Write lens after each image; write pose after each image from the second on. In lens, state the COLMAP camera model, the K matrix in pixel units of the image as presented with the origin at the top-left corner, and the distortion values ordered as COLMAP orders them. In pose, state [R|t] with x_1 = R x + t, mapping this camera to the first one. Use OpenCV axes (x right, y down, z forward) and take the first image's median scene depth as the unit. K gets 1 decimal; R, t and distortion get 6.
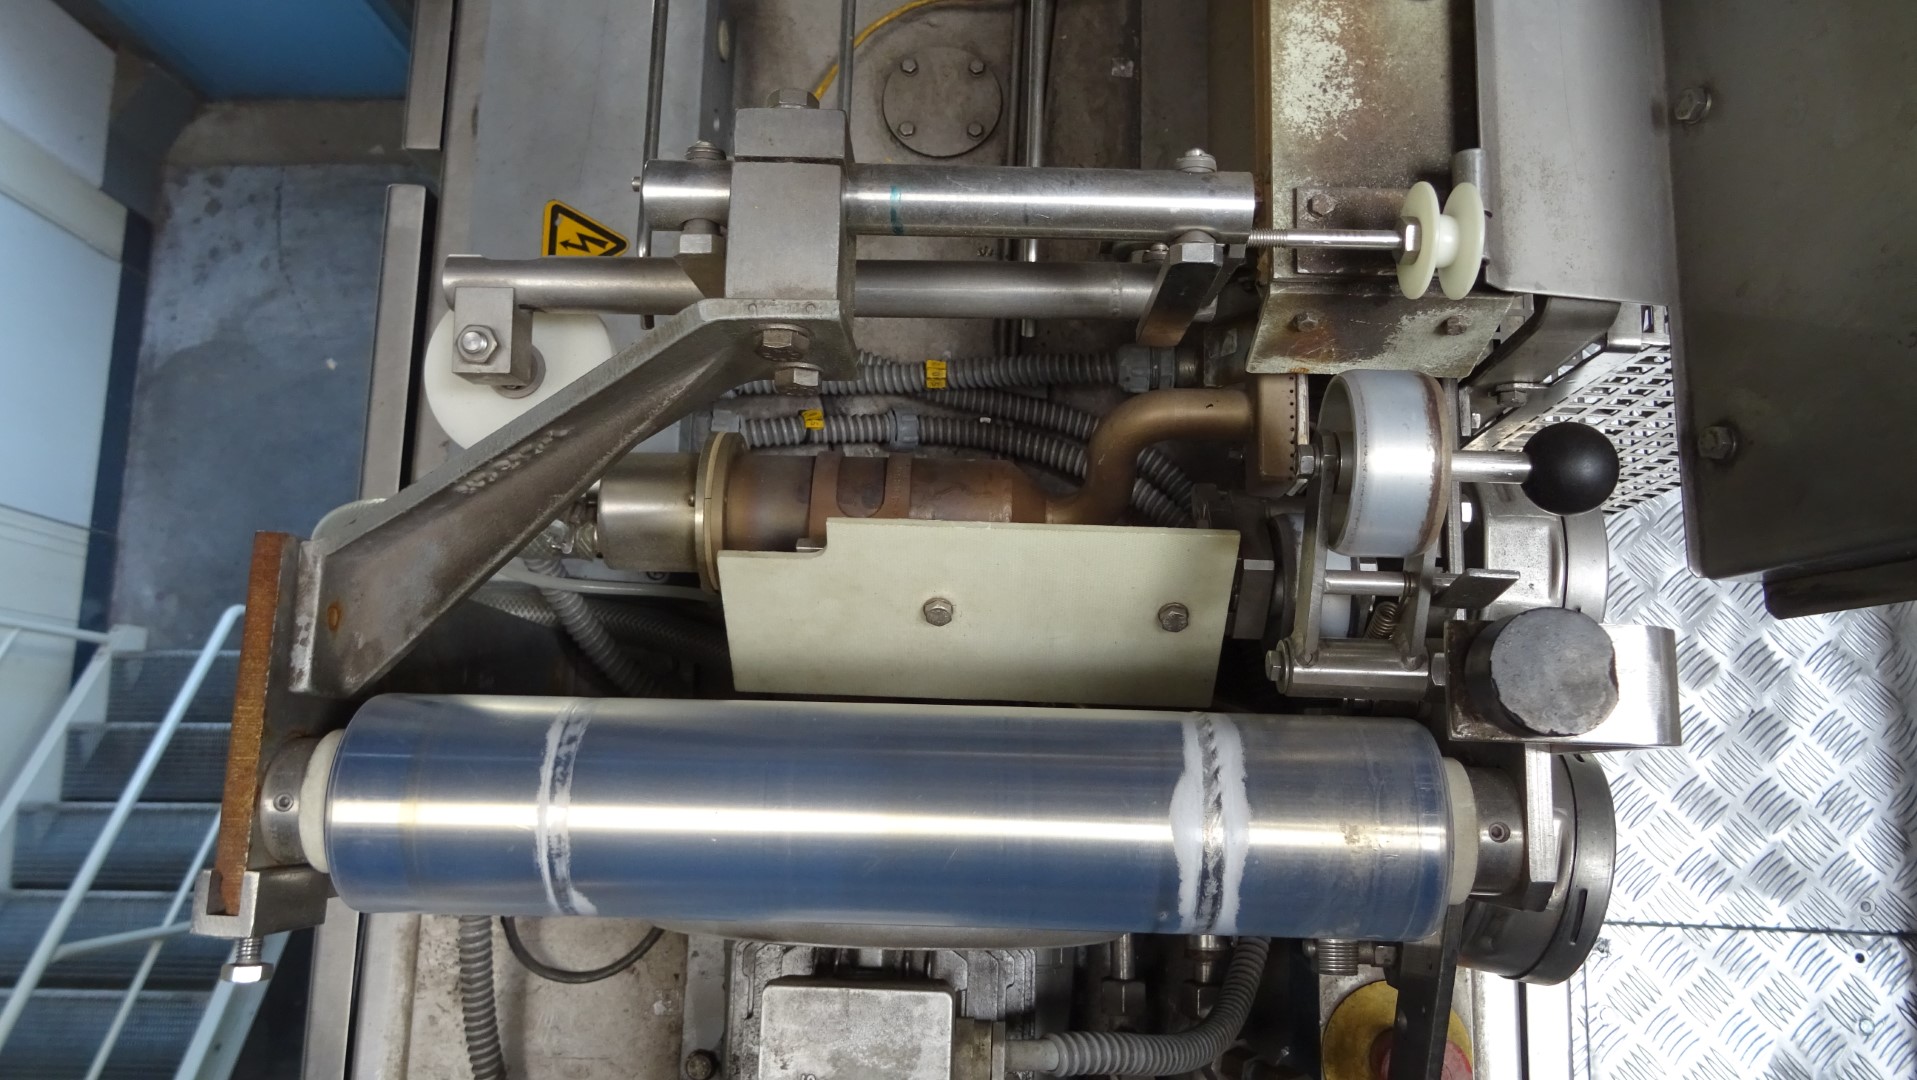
lens RADIAL K [[1370.2, 0, 958.4], [0, 1370.2, 542.2], [0, 0, 1]] dist [0.012650, -0.019462]
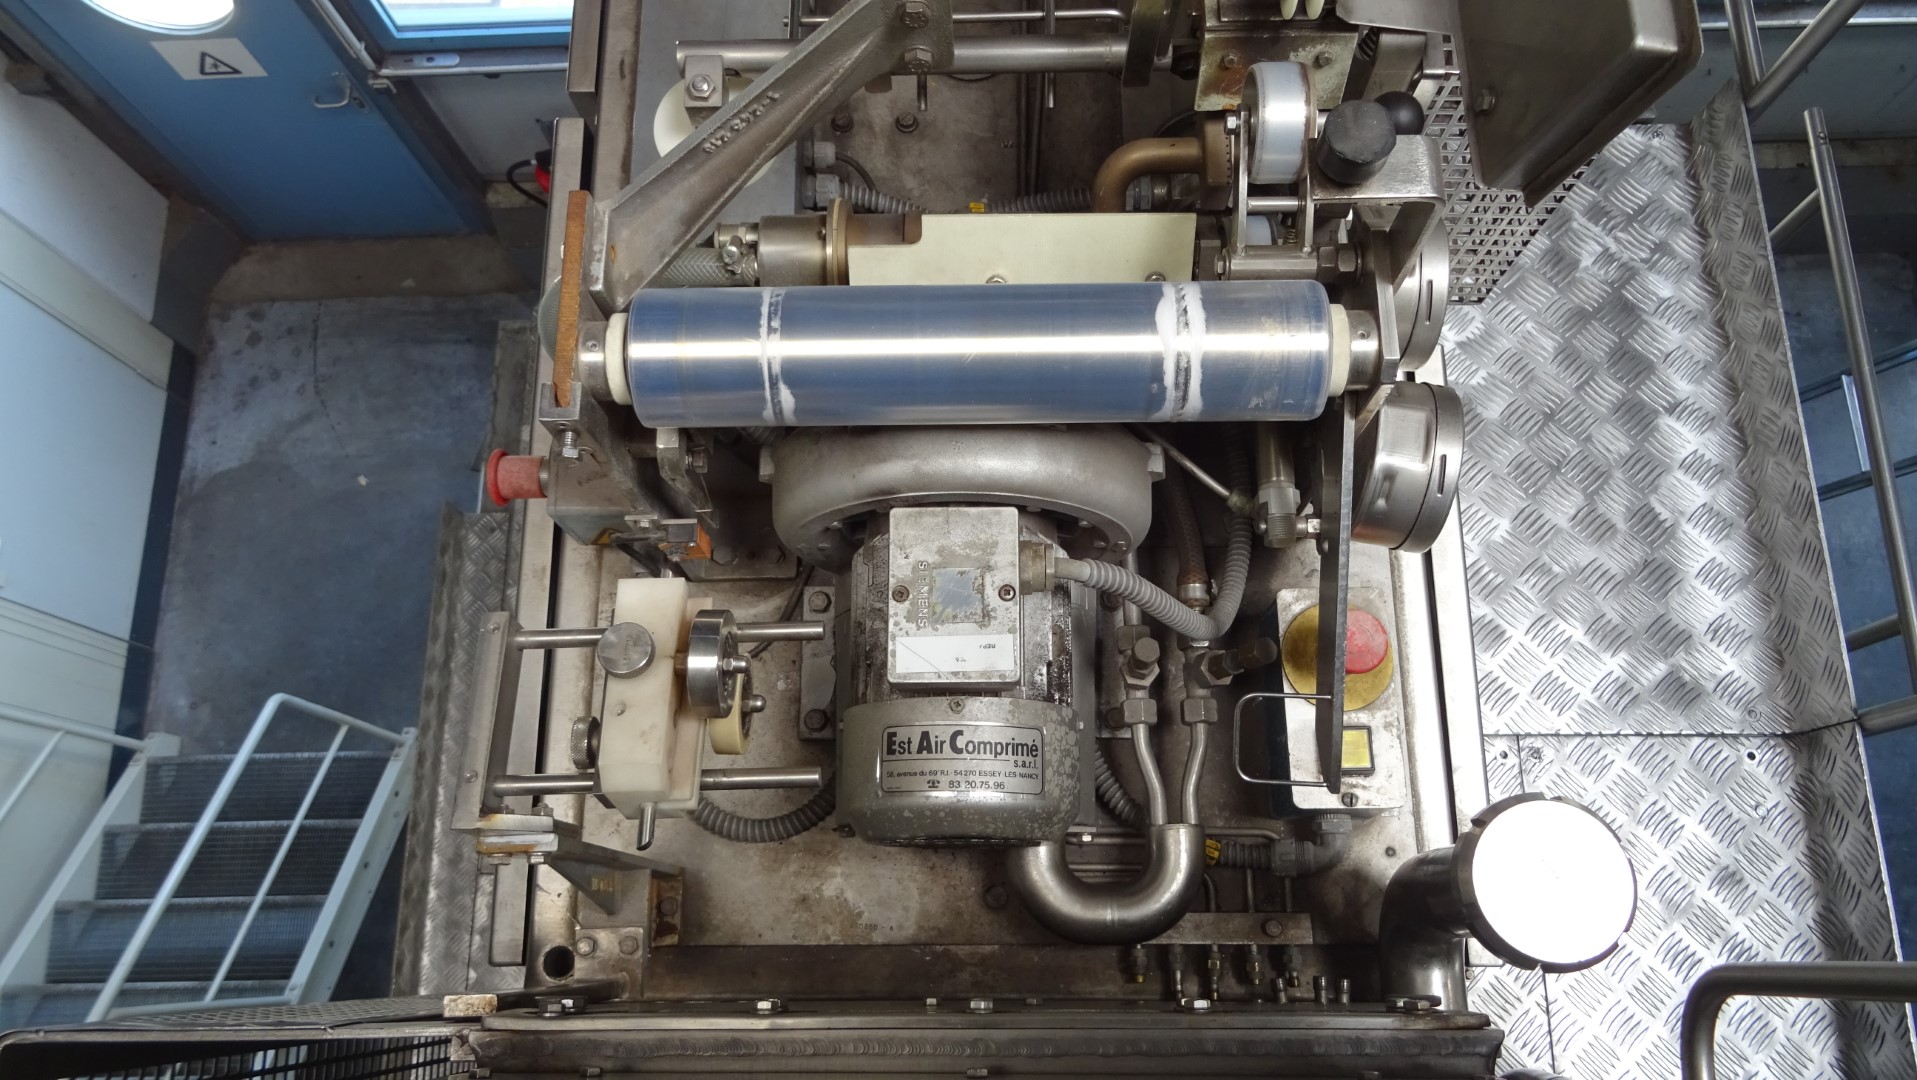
lens RADIAL K [[1370.2, 0, 960.7], [0, 1370.2, 539.2], [0, 0, 1]] dist [0.012650, -0.019462]
pose [[0.999518, -0.030117, 0.007560, -0.033070], [0.030783, 0.992999, -0.114038, 0.223087], [-0.004072, 0.114216, 0.993448, -0.199707]]
